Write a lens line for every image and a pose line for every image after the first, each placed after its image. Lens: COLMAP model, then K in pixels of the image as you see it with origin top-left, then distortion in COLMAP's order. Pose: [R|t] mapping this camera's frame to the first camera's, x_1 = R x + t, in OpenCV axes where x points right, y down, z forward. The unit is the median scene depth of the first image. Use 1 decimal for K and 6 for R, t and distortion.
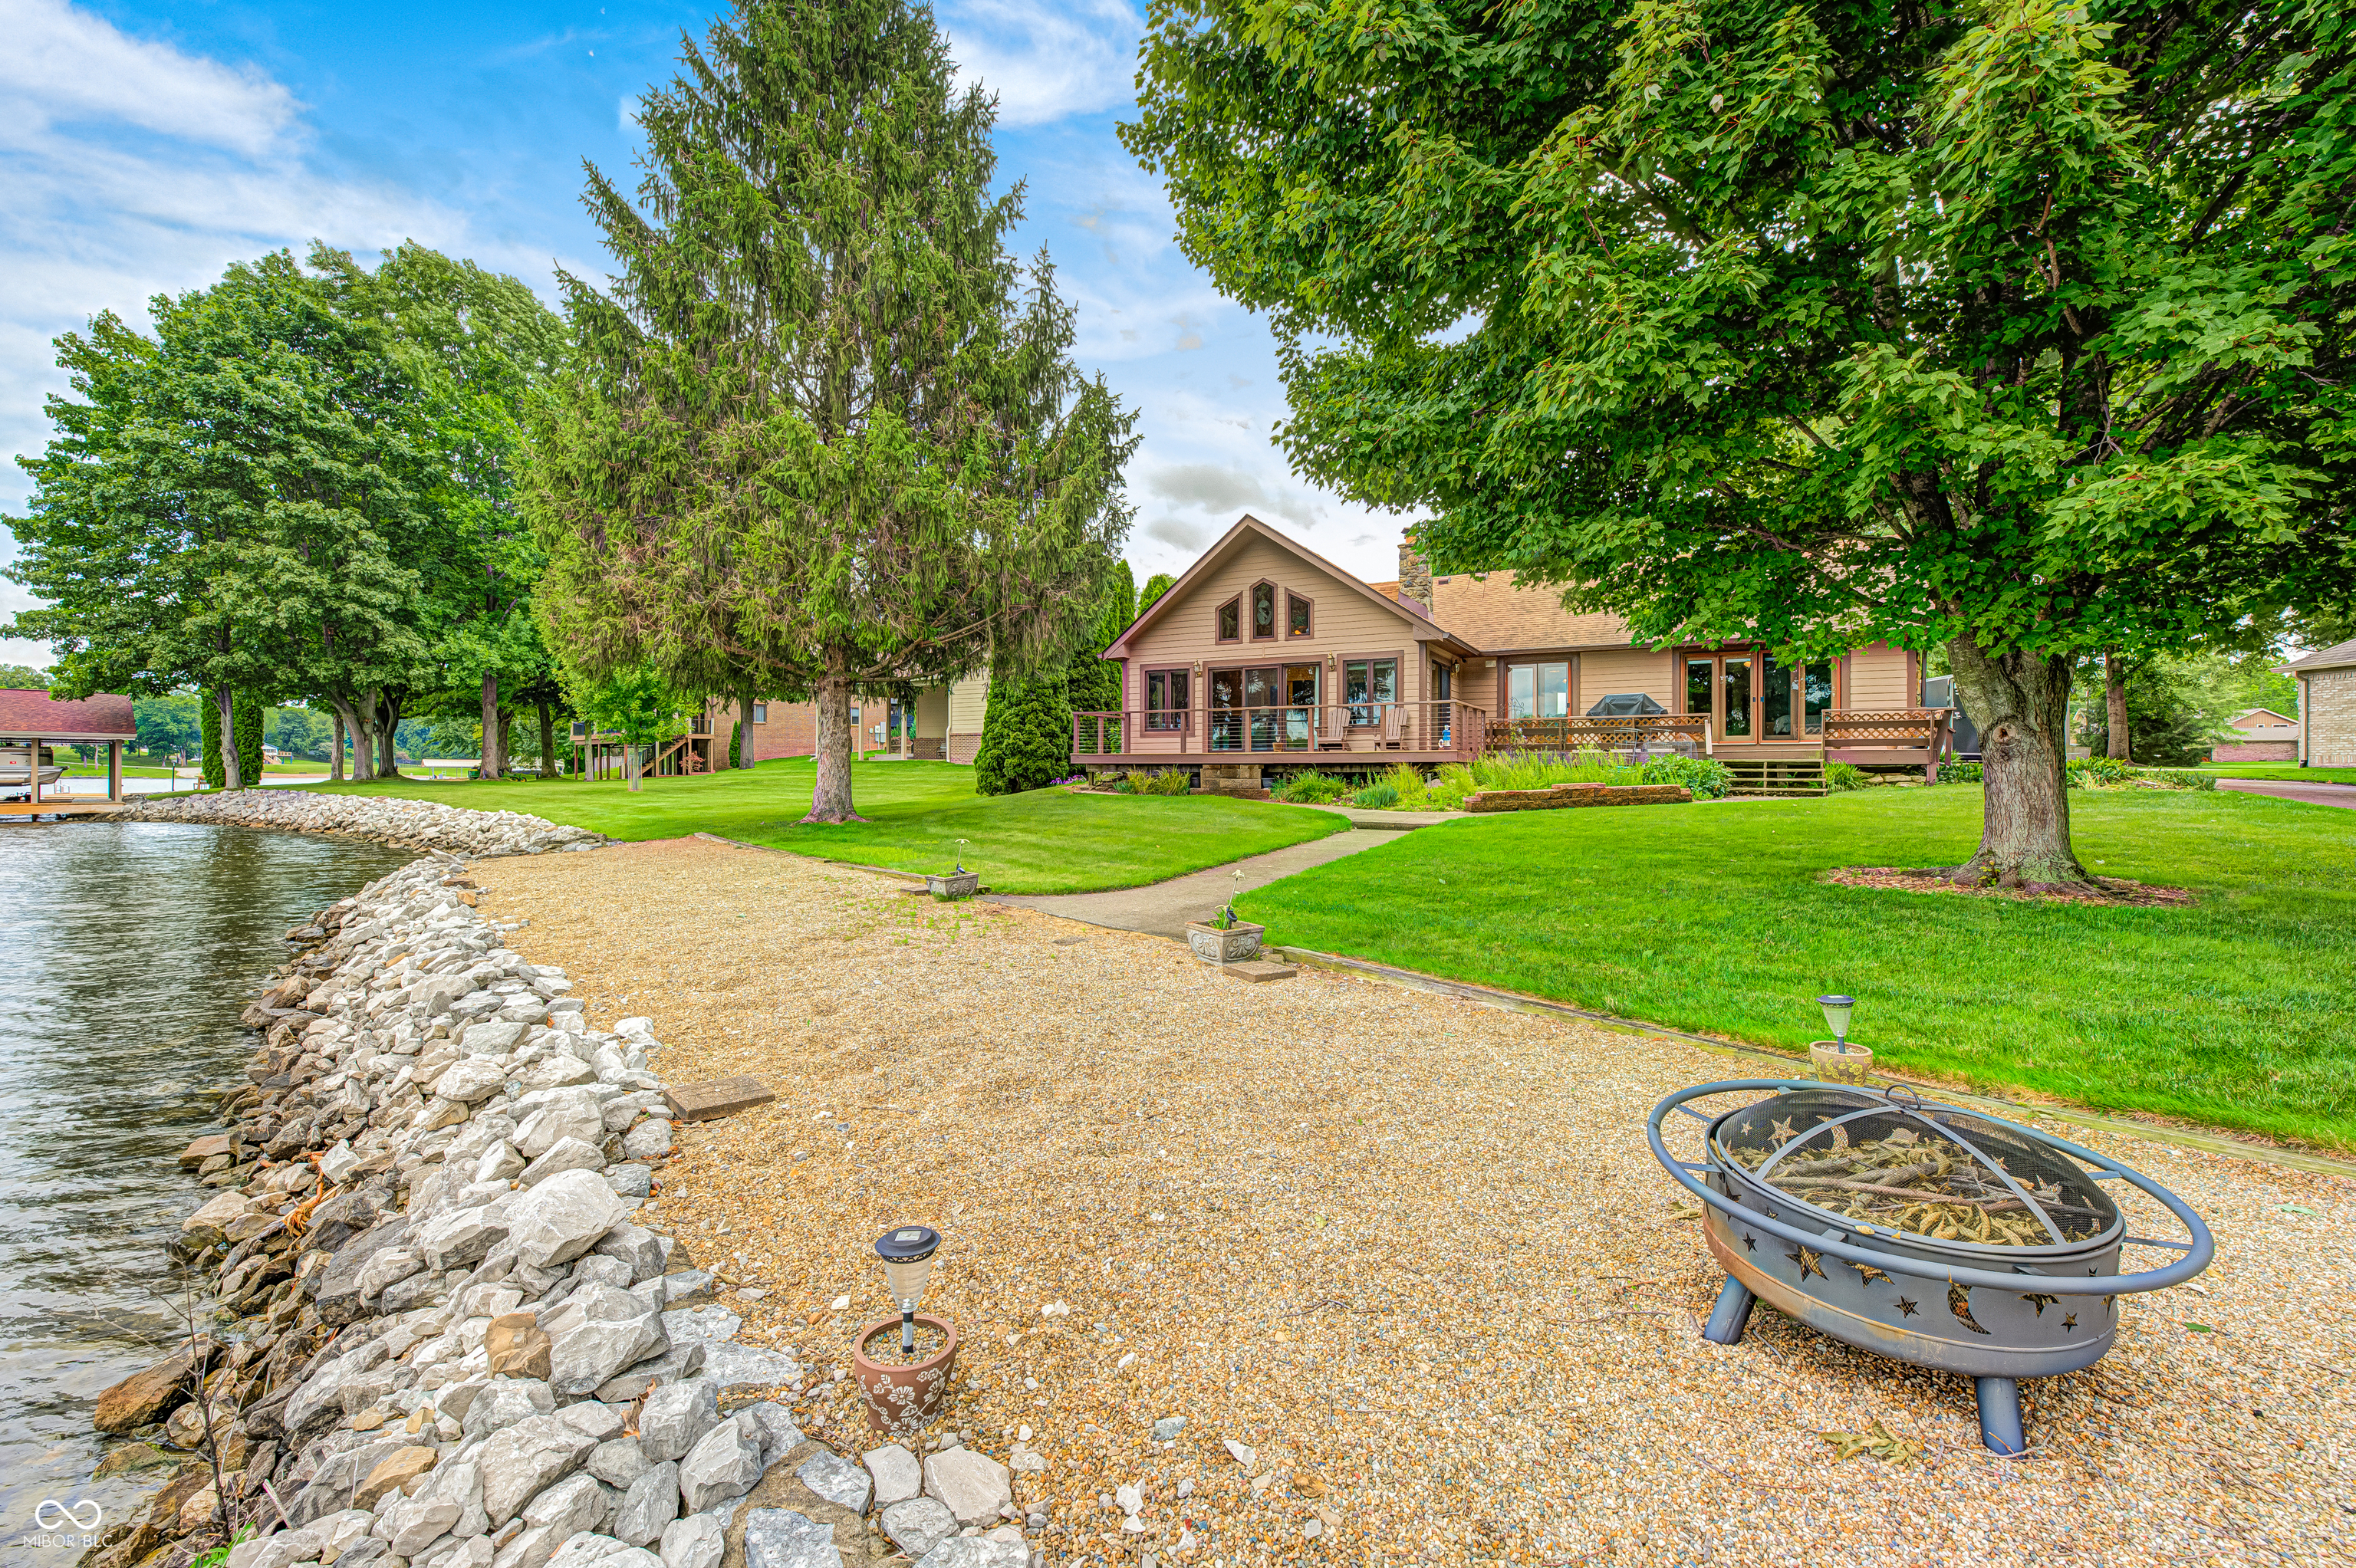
lens RADIAL K [[1020.7, 0, 1172.5], [0, 1020.7, 774.4], [0, 0, 1]] dist [-0.004789, -0.000241]
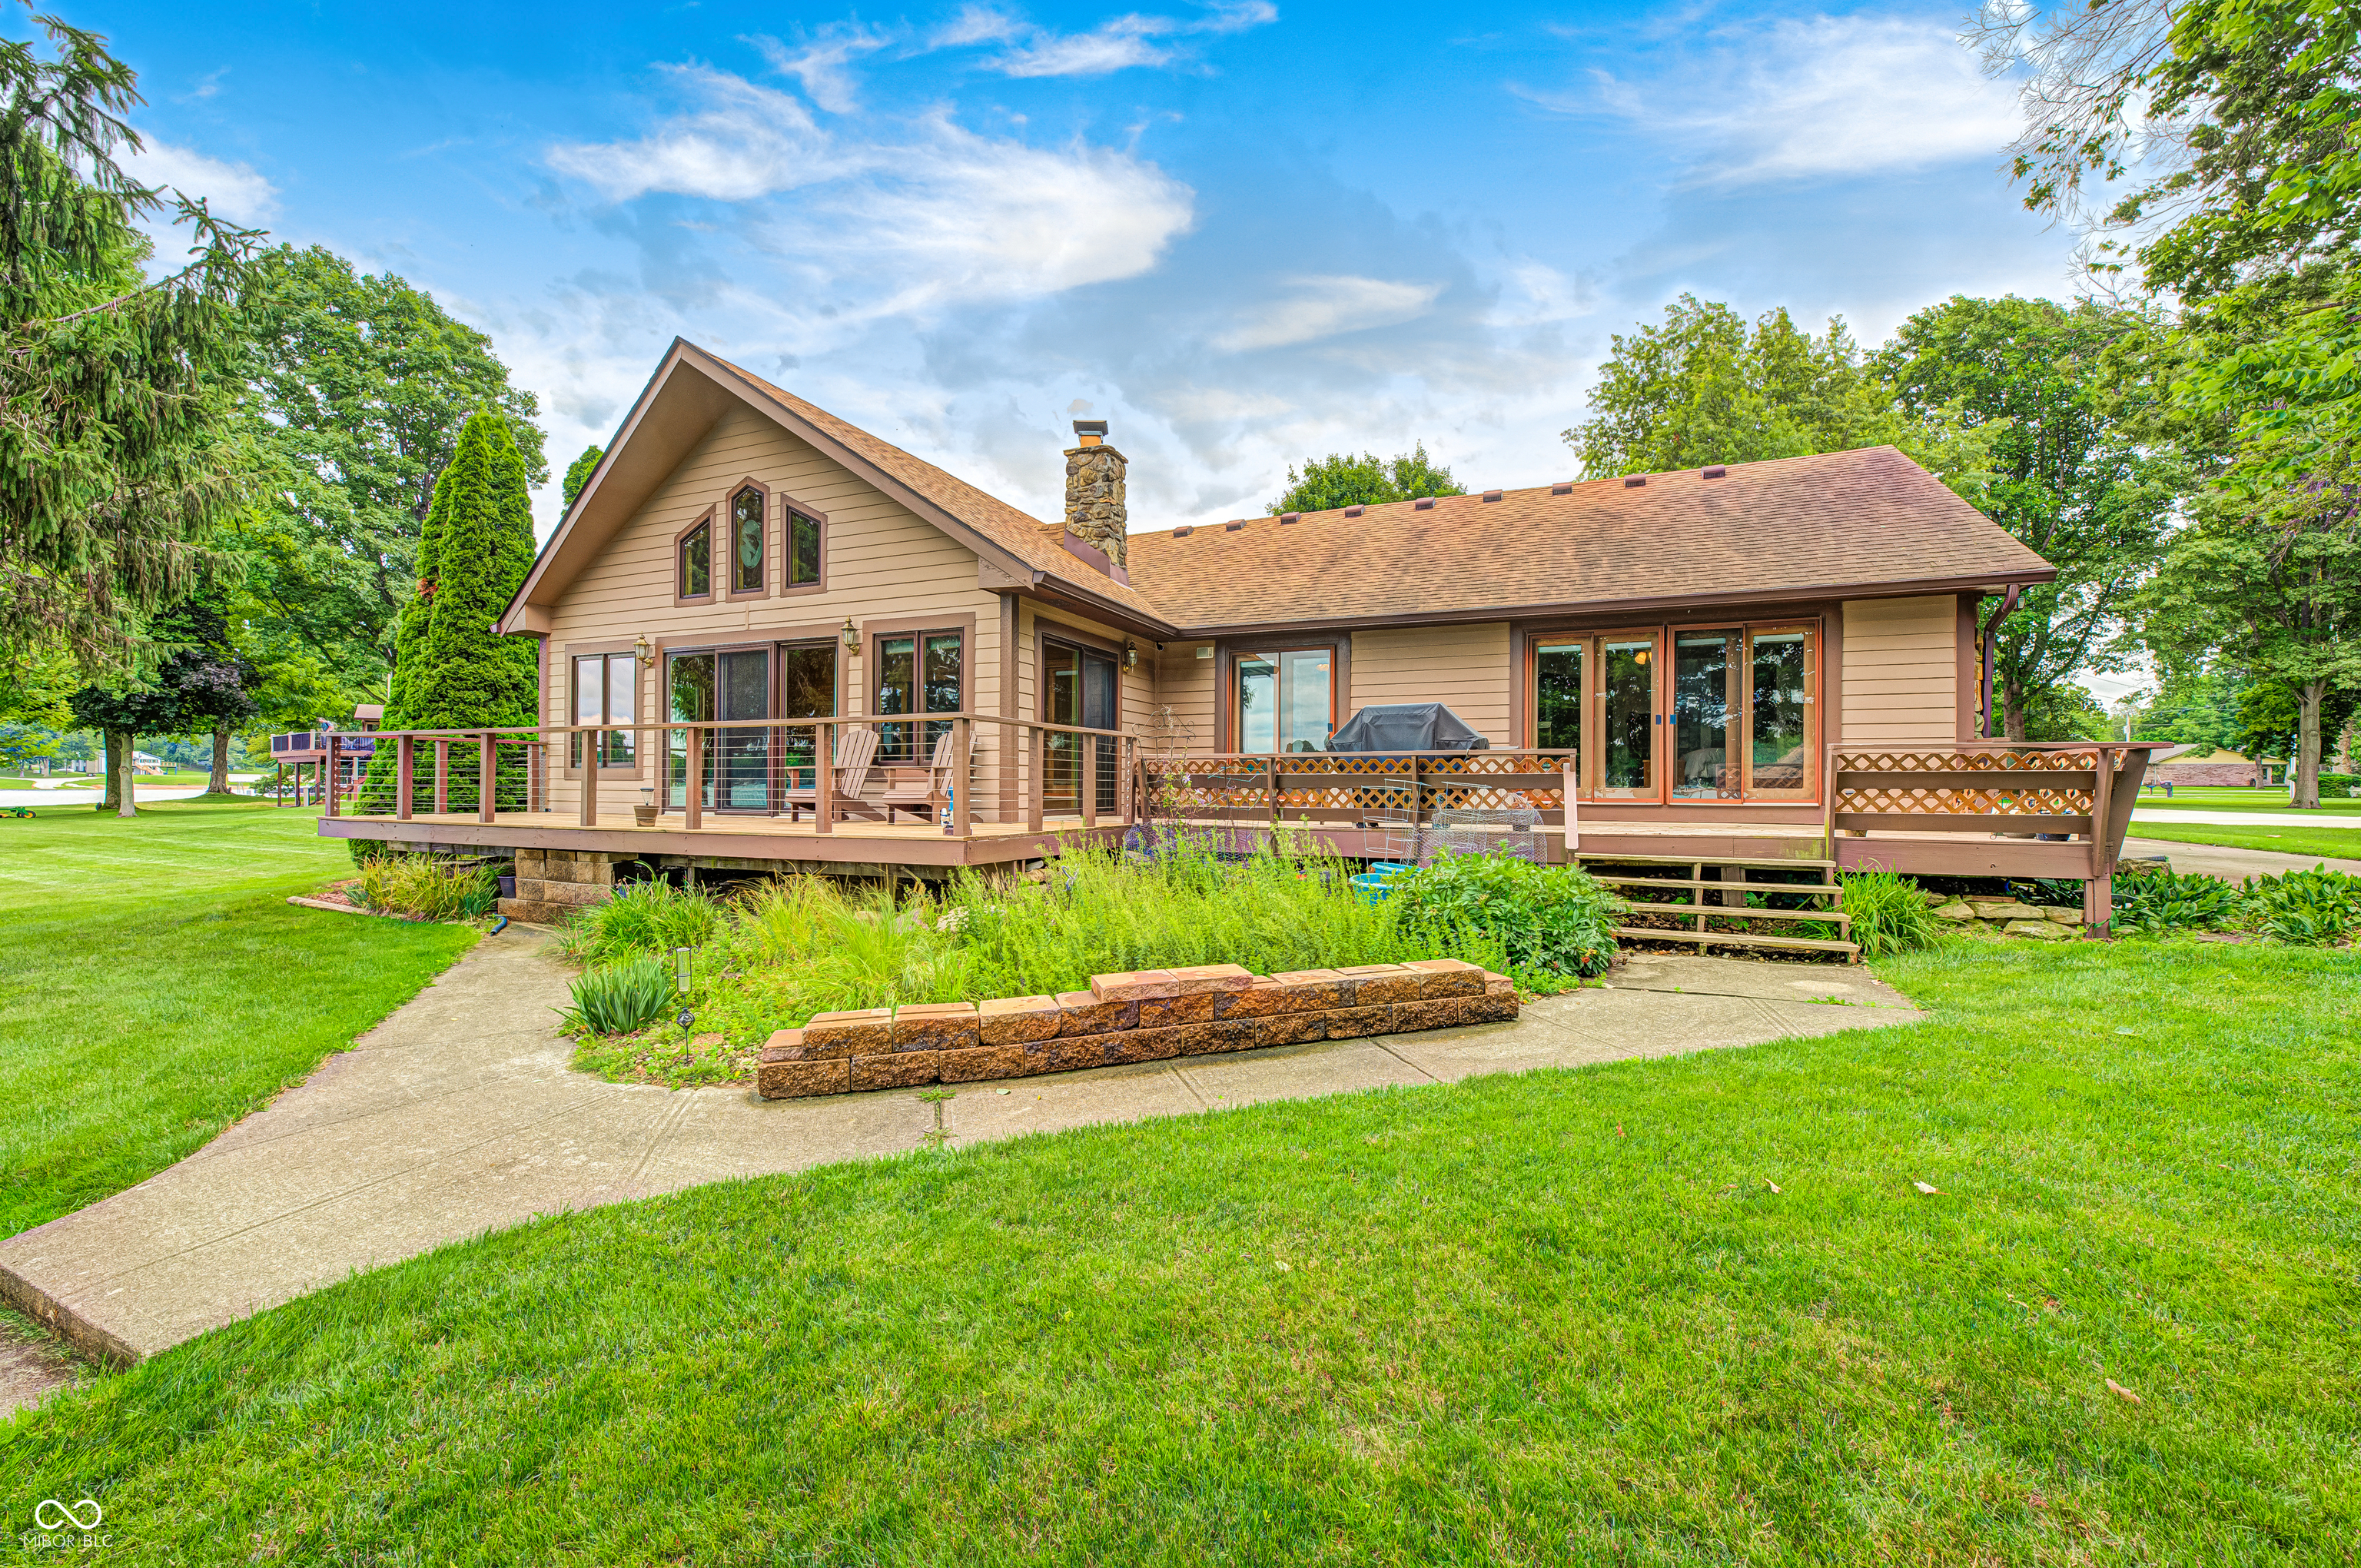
lens RADIAL K [[931.3, 0, 1183.9], [0, 931.3, 787.8], [0, 0, 1]] dist [-0.000655, 0.000540]
pose [[0.996834, 0.004563, 0.079378, 0.276690], [-0.004598, 0.999989, 0.000262, -0.036114], [-0.079376, -0.000626, 0.996845, 0.517499]]
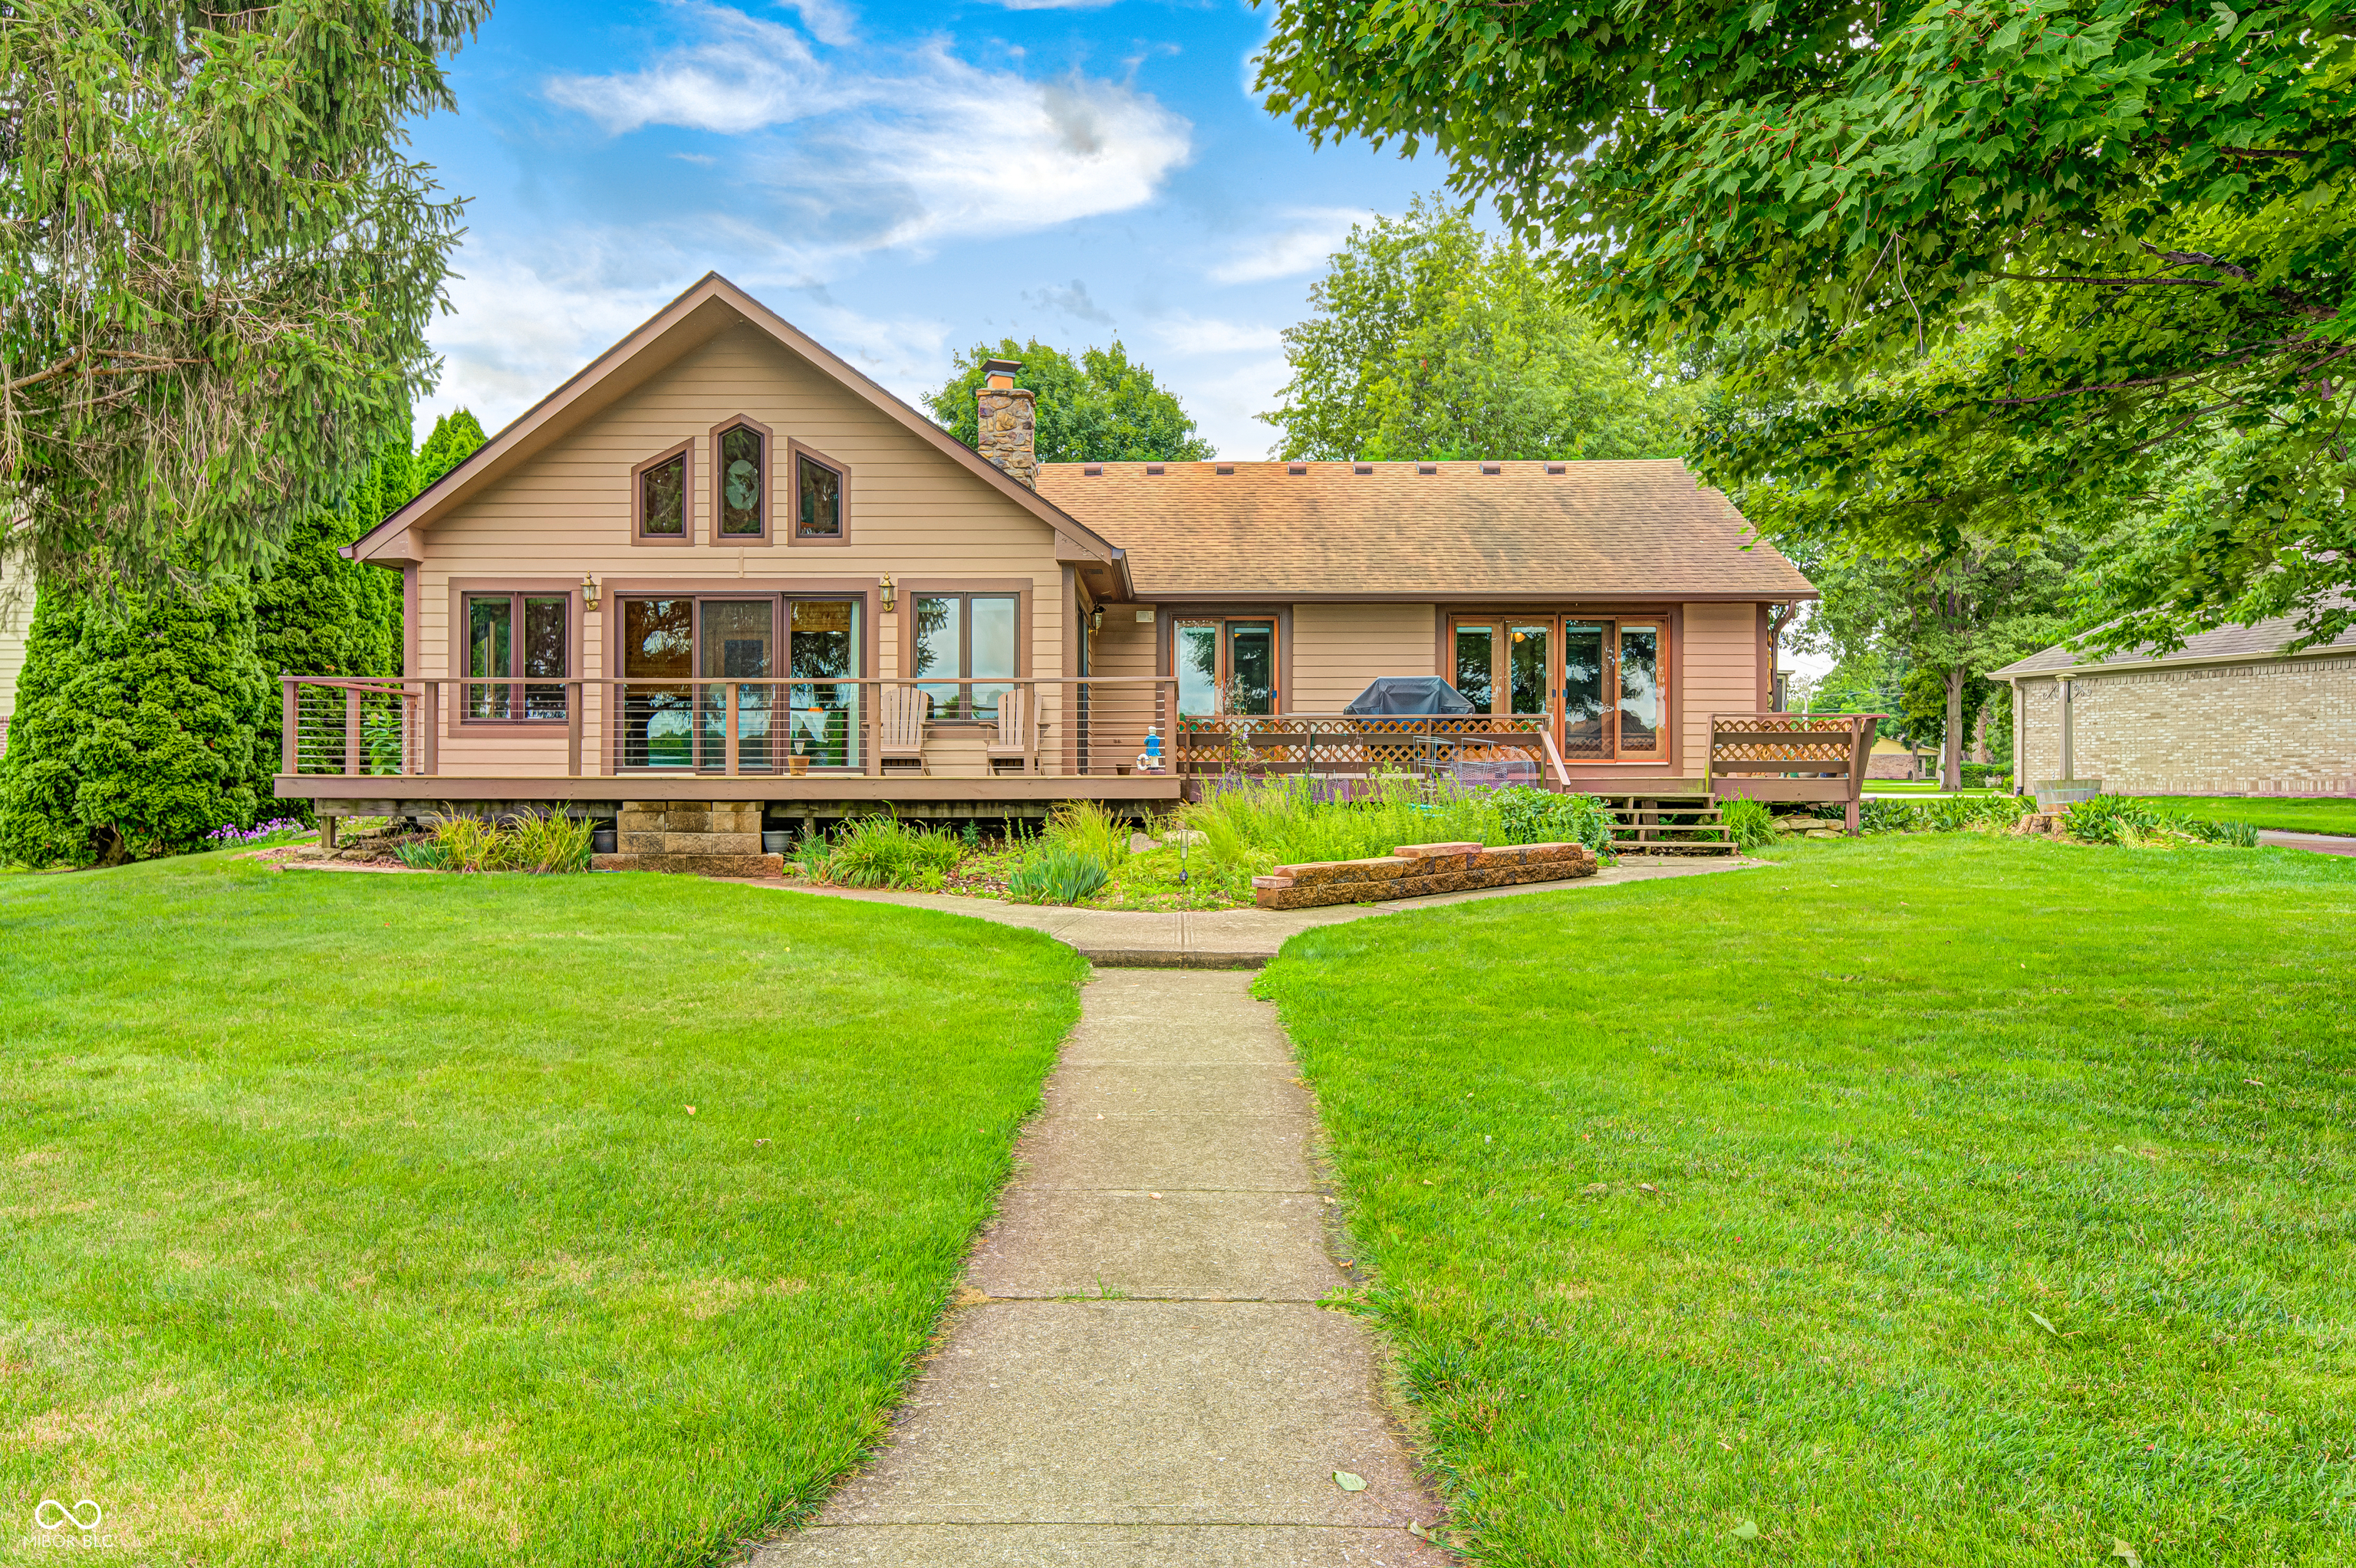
lens RADIAL K [[1470.3, 0, 1173.0], [0, 1470.3, 789.0], [0, 0, 1]] dist [0.017673, 0.003705]
pose [[0.890793, 0.000660, 0.454408, -0.046544], [0.000063, 0.999999, -0.001576, -0.013285], [-0.454409, 0.001433, 0.890792, 0.287106]]
